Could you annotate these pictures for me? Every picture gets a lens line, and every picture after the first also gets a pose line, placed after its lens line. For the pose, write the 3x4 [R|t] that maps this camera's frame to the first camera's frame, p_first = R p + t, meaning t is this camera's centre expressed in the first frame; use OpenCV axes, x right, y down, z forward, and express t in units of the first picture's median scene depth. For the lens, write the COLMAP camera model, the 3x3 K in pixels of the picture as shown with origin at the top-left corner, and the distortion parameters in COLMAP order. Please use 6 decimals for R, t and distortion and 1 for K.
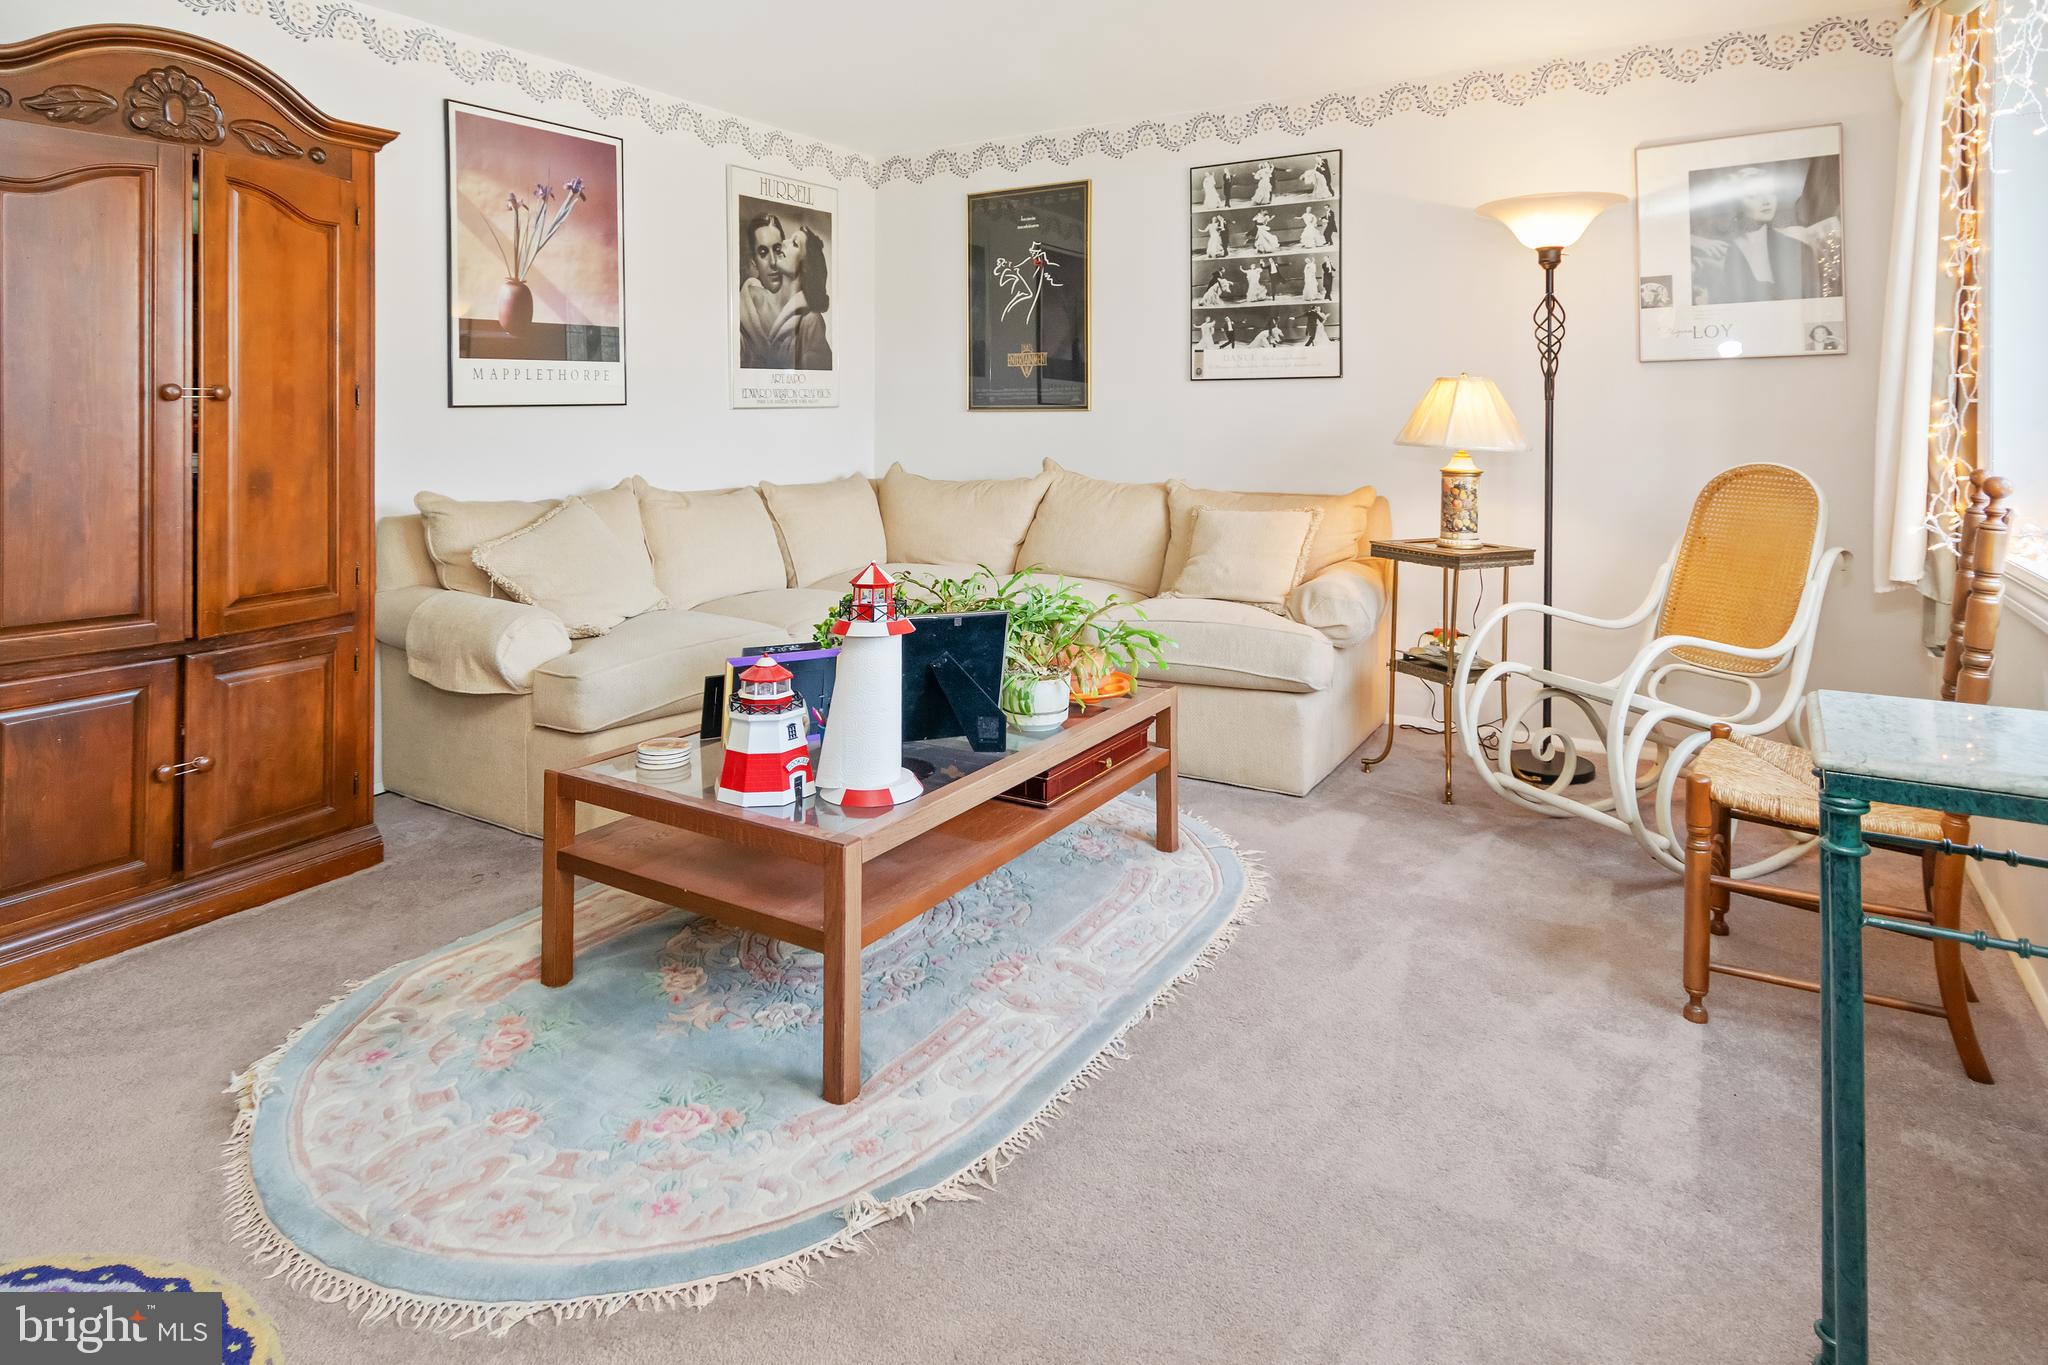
lens RADIAL K [[1145.9, 0, 1024.8], [0, 1145.9, 550.3], [0, 0, 1]] dist [0.000792, 0.000042]
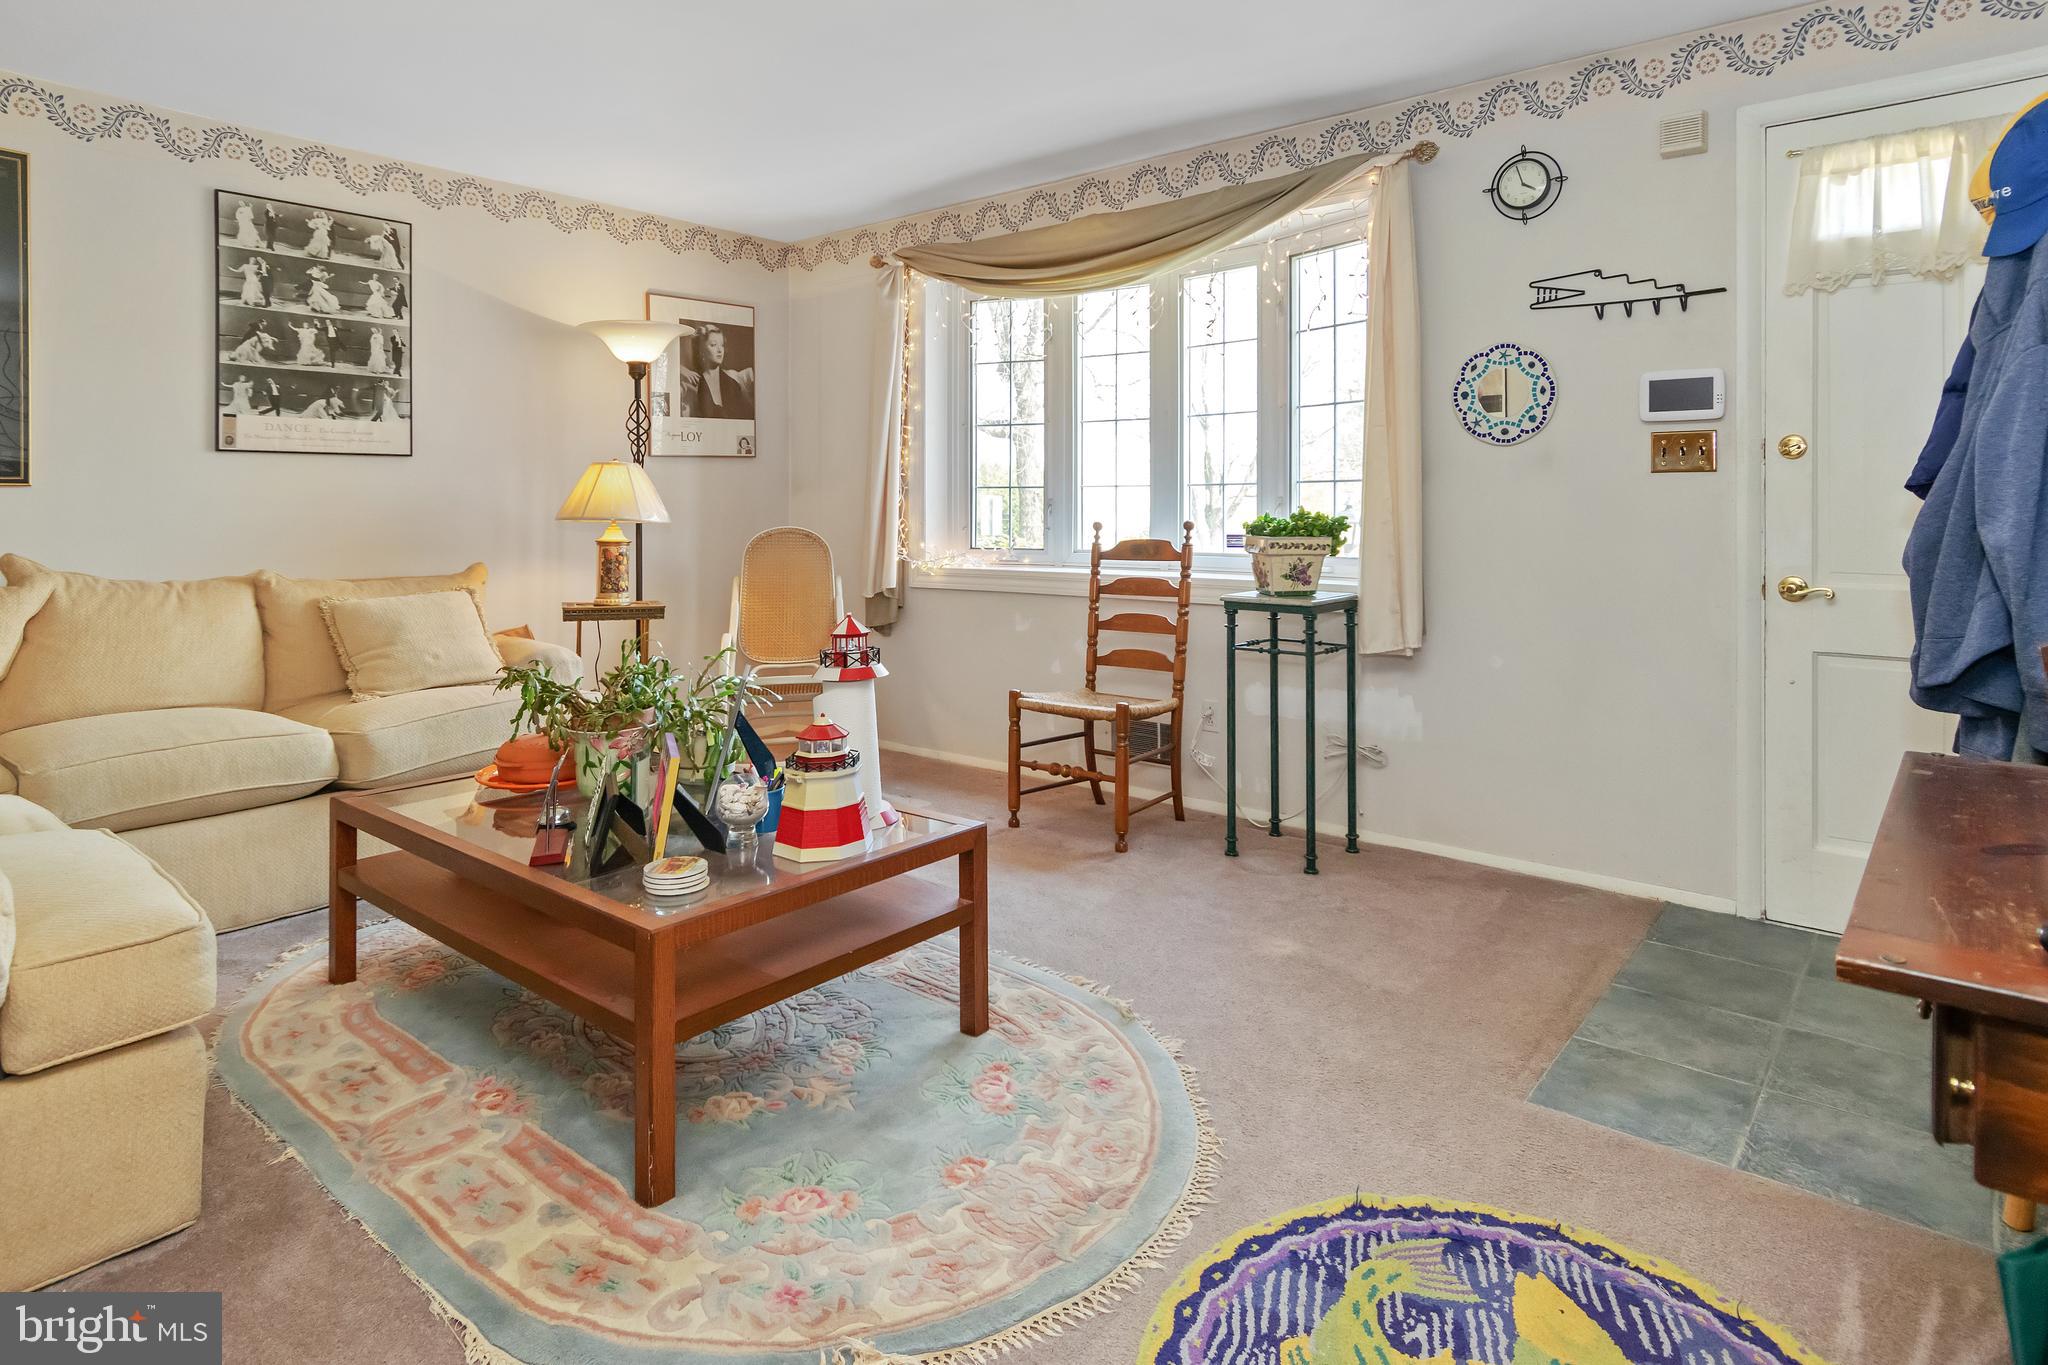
lens RADIAL K [[1127.0, 0, 1024.0], [0, 1127.0, 682.5], [0, 0, 1]] dist [0.000292, -0.000090]
pose [[0.145723, -0.152447, 0.977509, -0.625008], [0.118982, 0.983585, 0.135658, -0.028116], [-0.982145, 0.096537, 0.161469, 0.344361]]
